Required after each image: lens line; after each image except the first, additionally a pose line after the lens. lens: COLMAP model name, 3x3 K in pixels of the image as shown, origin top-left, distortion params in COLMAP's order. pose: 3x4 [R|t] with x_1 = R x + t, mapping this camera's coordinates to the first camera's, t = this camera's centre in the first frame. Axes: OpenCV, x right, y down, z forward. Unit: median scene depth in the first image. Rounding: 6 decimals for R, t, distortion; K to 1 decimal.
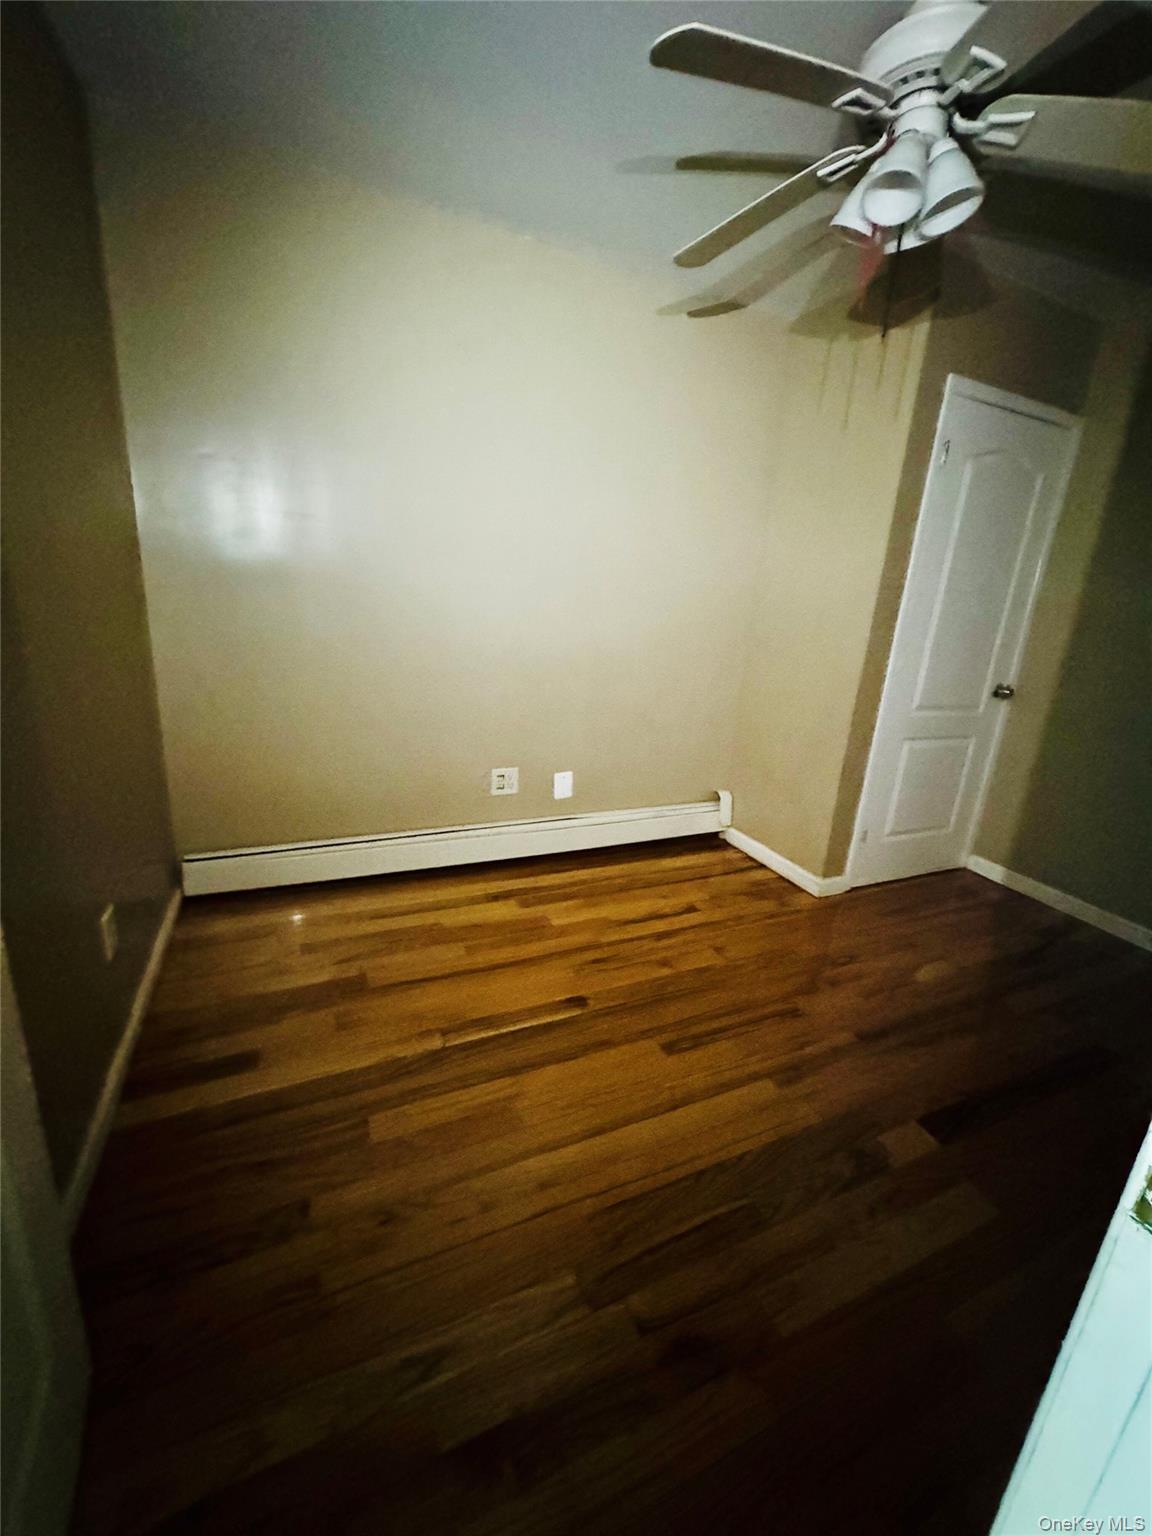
lens RADIAL K [[612.0, 0, 579.9], [0, 612.0, 764.1], [0, 0, 1]] dist [0.000571, -0.000076]
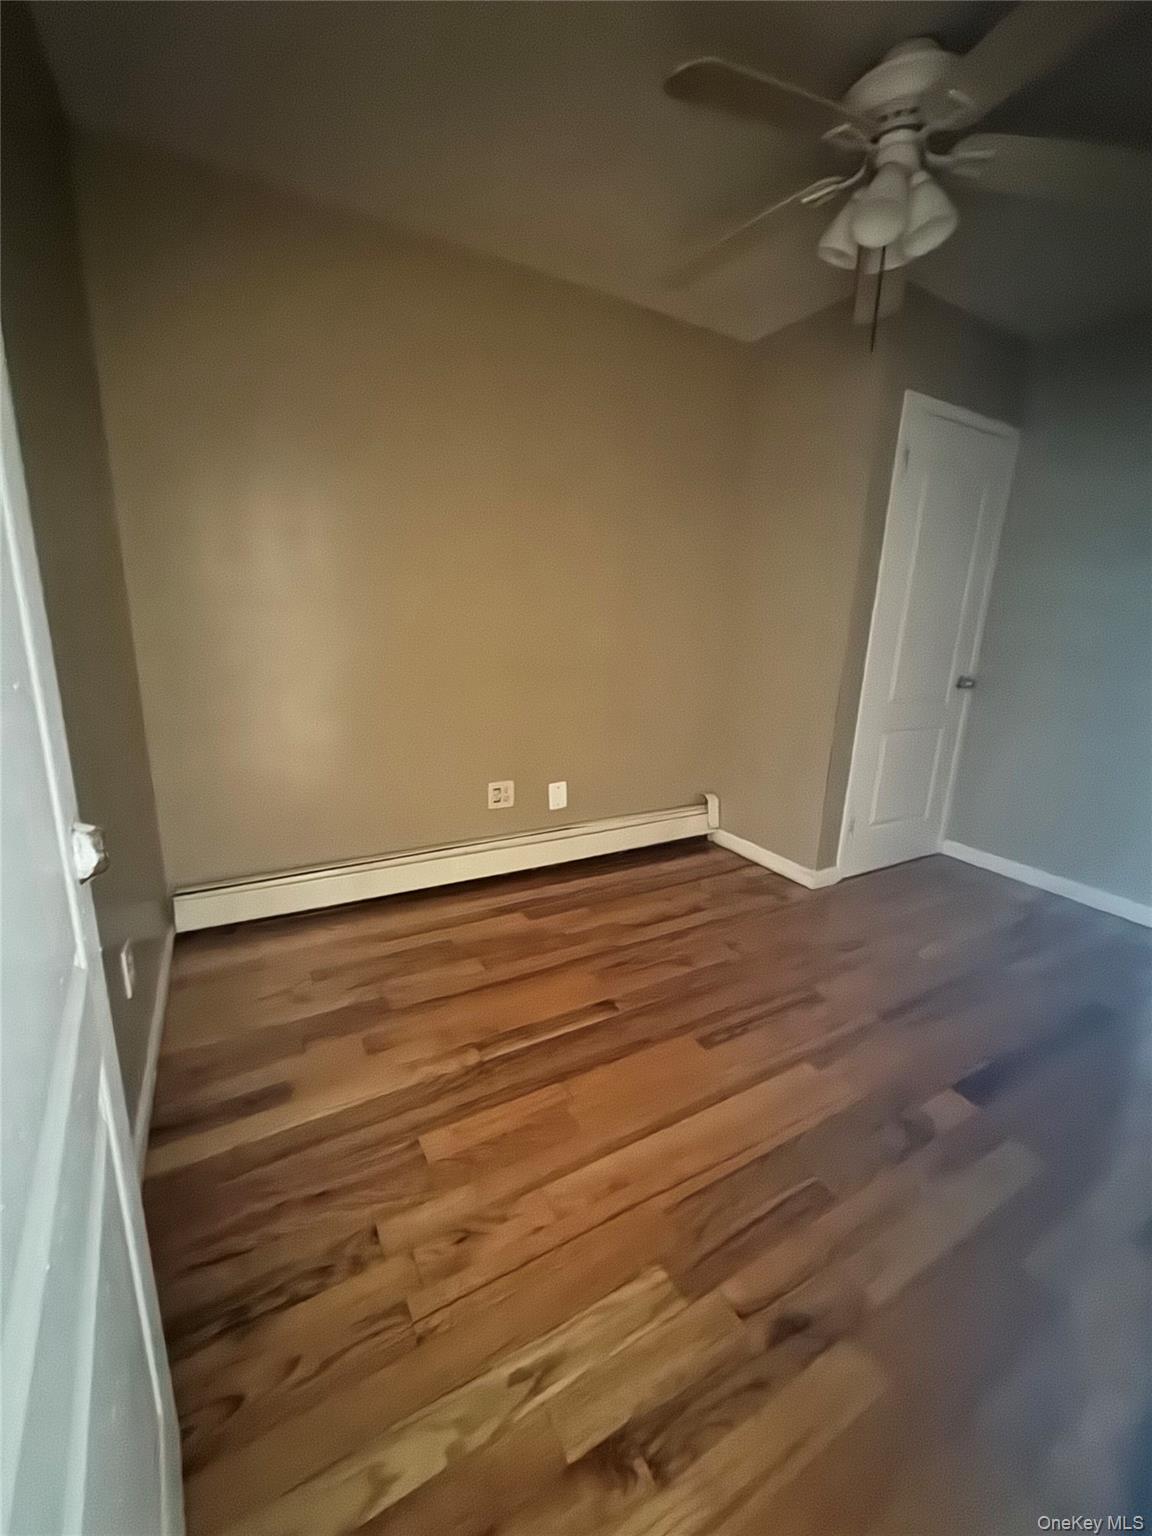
lens RADIAL K [[612.0, 0, 583.1], [0, 612.0, 761.7], [0, 0, 1]] dist [0.000571, -0.000076]
pose [[0.995056, -0.055332, 0.082473, -0.126018], [0.058447, 0.997647, -0.035842, 0.033229], [-0.080296, 0.040485, 0.995949, -0.003000]]
